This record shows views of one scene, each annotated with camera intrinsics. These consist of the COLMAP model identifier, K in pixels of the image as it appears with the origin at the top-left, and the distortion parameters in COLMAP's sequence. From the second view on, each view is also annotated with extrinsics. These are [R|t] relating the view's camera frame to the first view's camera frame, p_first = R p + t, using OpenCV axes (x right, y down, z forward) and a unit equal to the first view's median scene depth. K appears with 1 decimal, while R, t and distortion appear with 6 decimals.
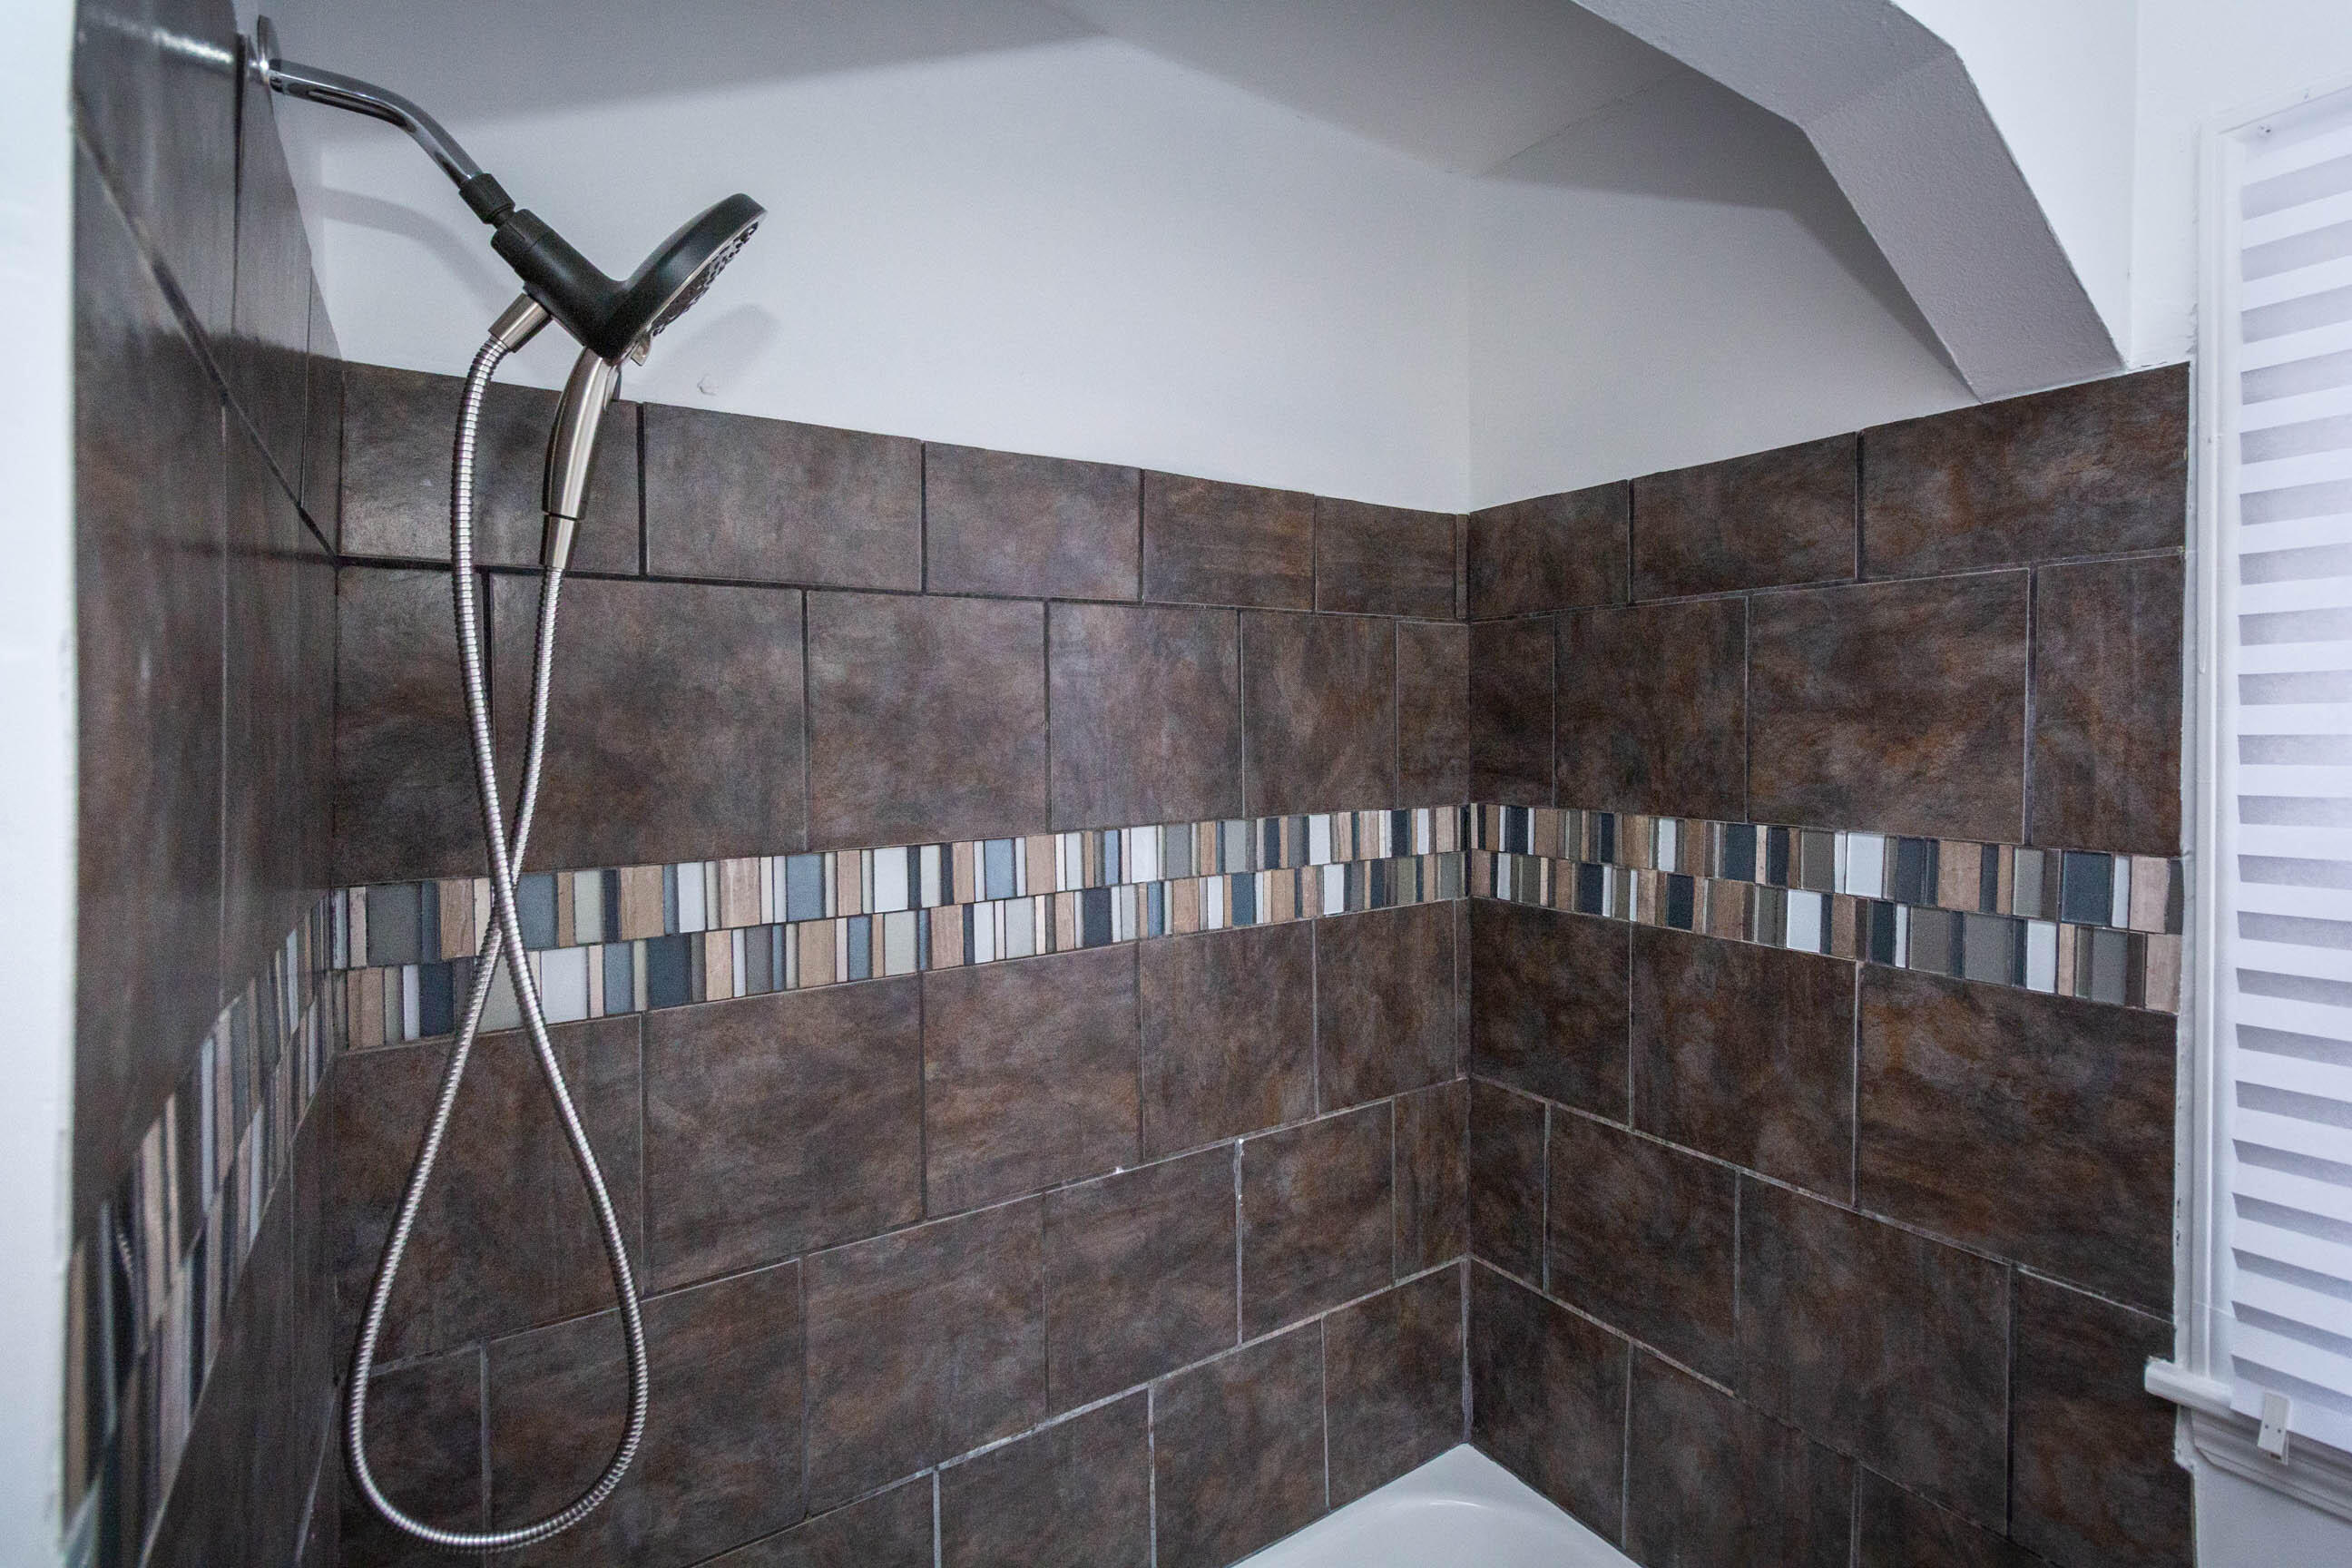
lens RADIAL K [[1098.9, 0, 1160.4], [0, 1098.9, 742.1], [0, 0, 1]] dist [0.002803, -0.000066]
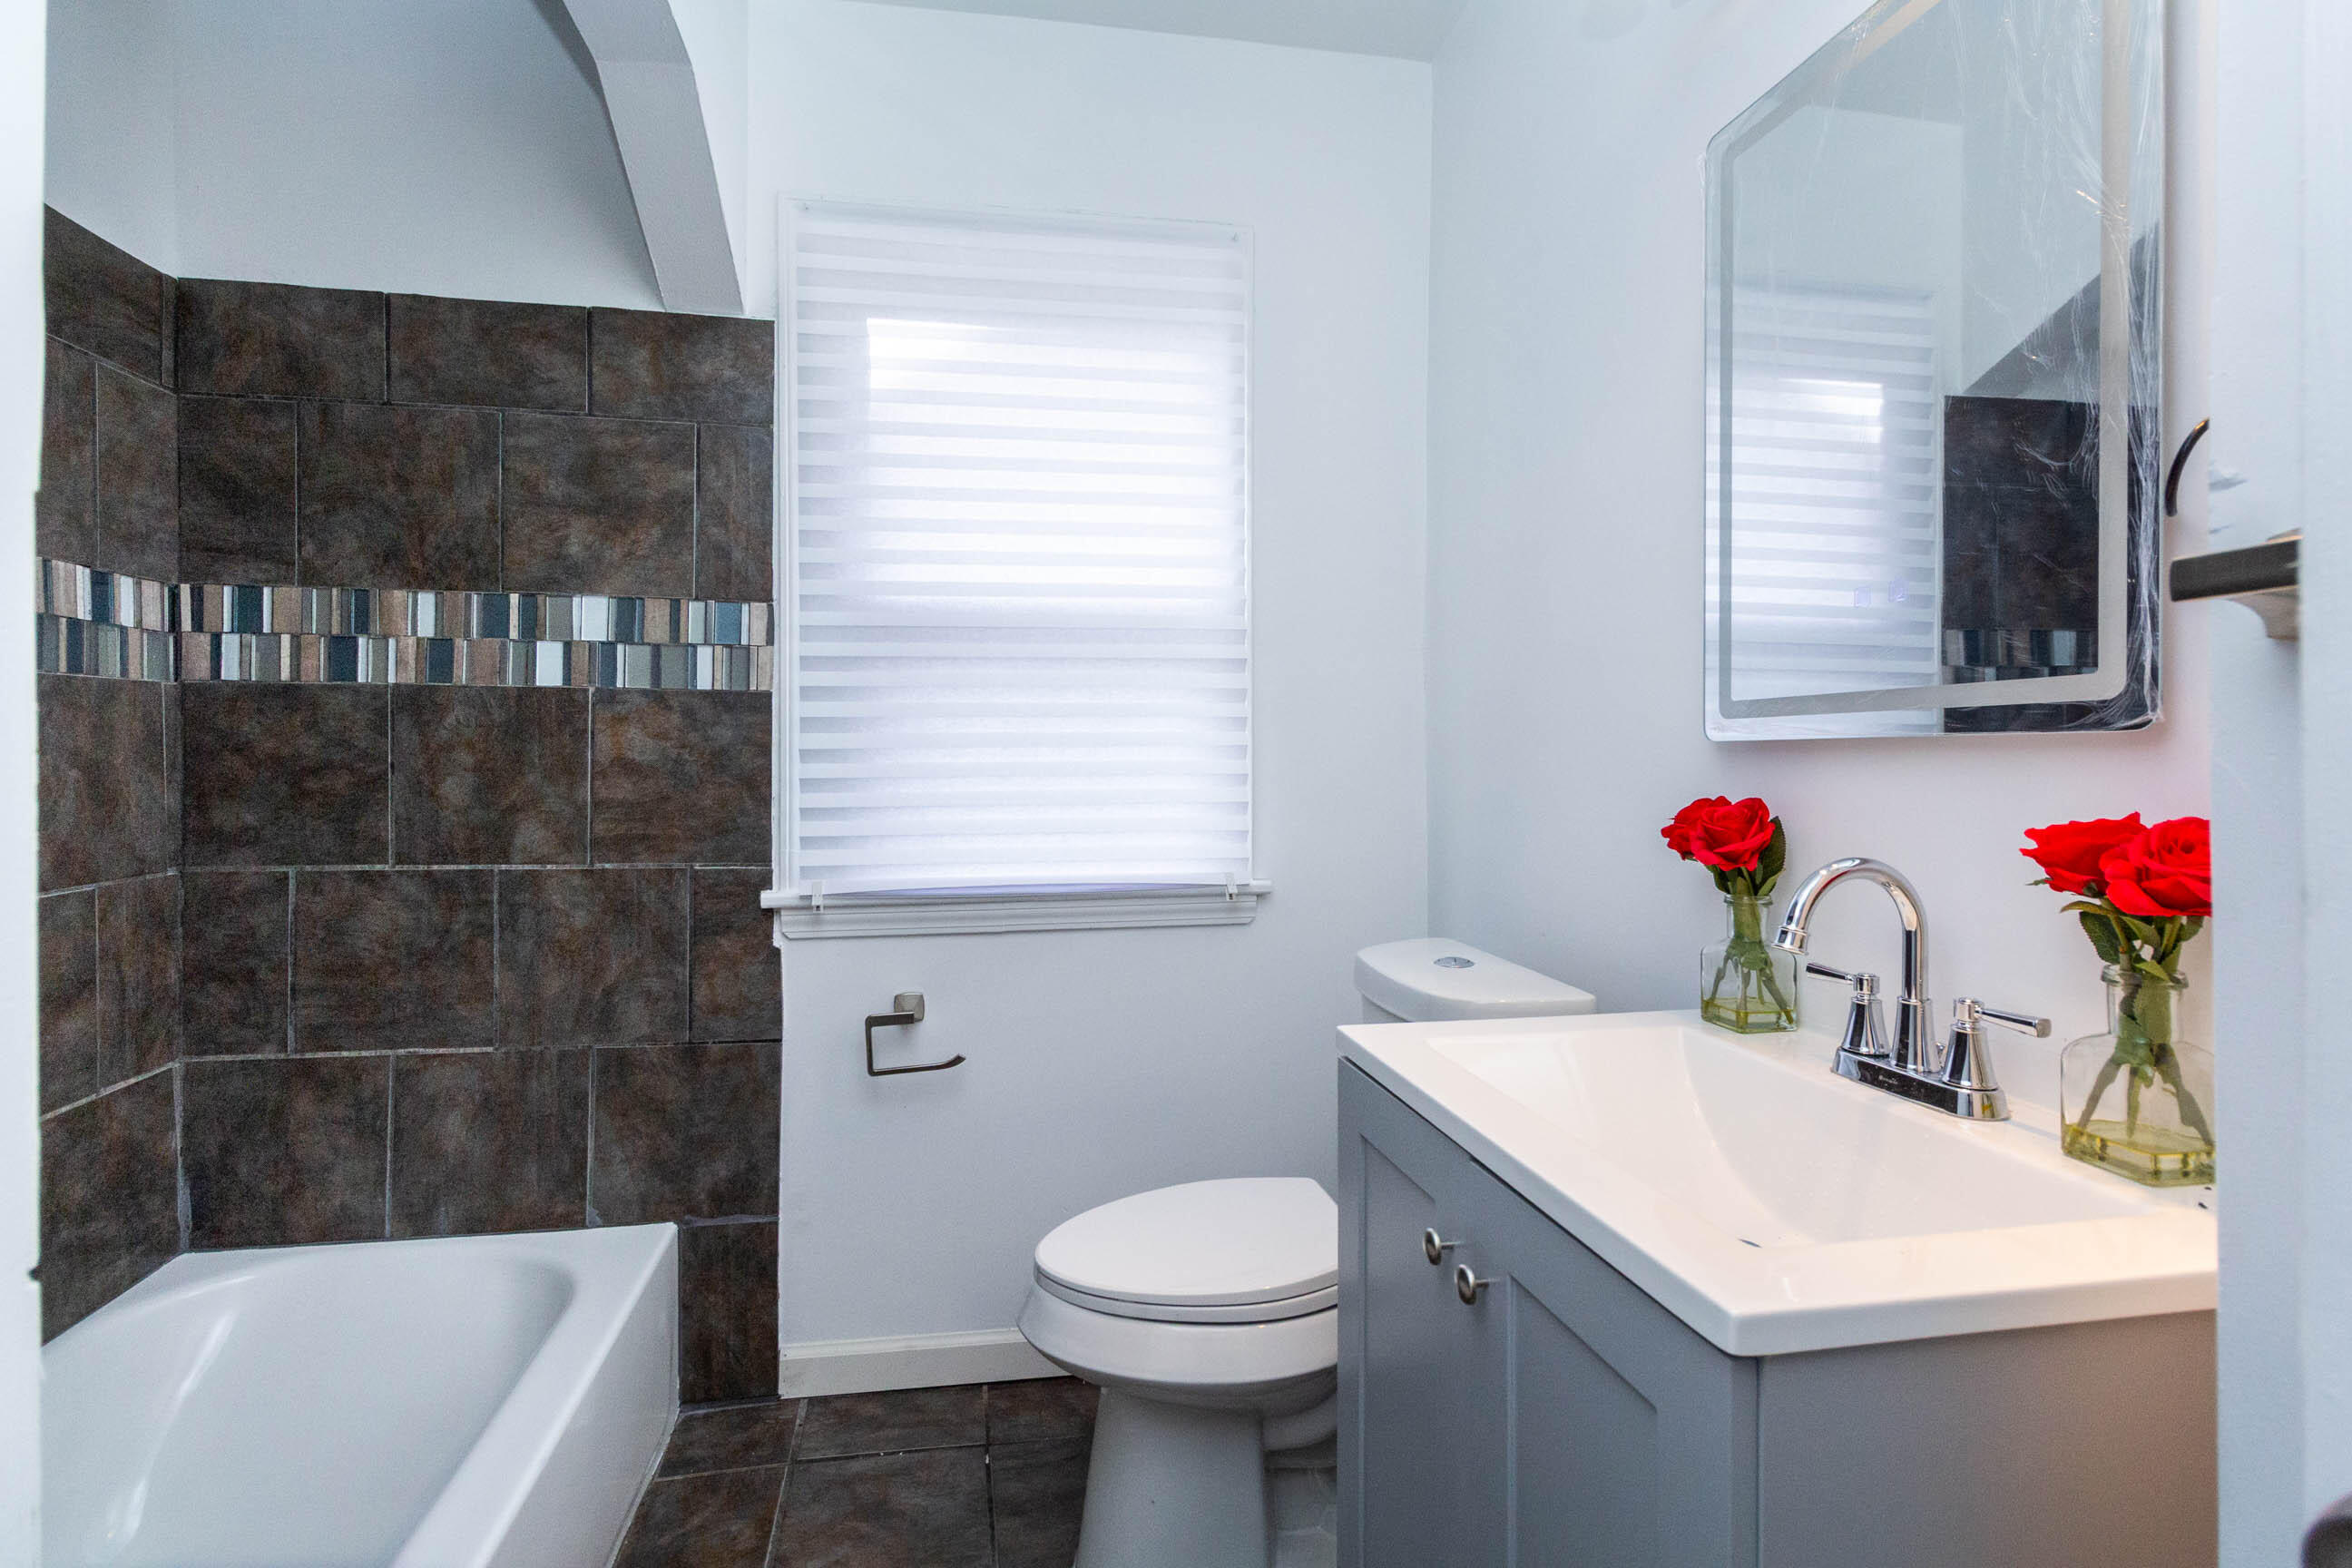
lens RADIAL K [[1098.9, 0, 1160.4], [0, 1098.9, 742.1], [0, 0, 1]] dist [0.002803, -0.000066]
pose [[0.381922, 0.003794, 0.924187, -0.336465], [0.011085, 0.999901, -0.008685, 0.259557], [-0.924128, 0.013561, 0.381842, -0.174110]]
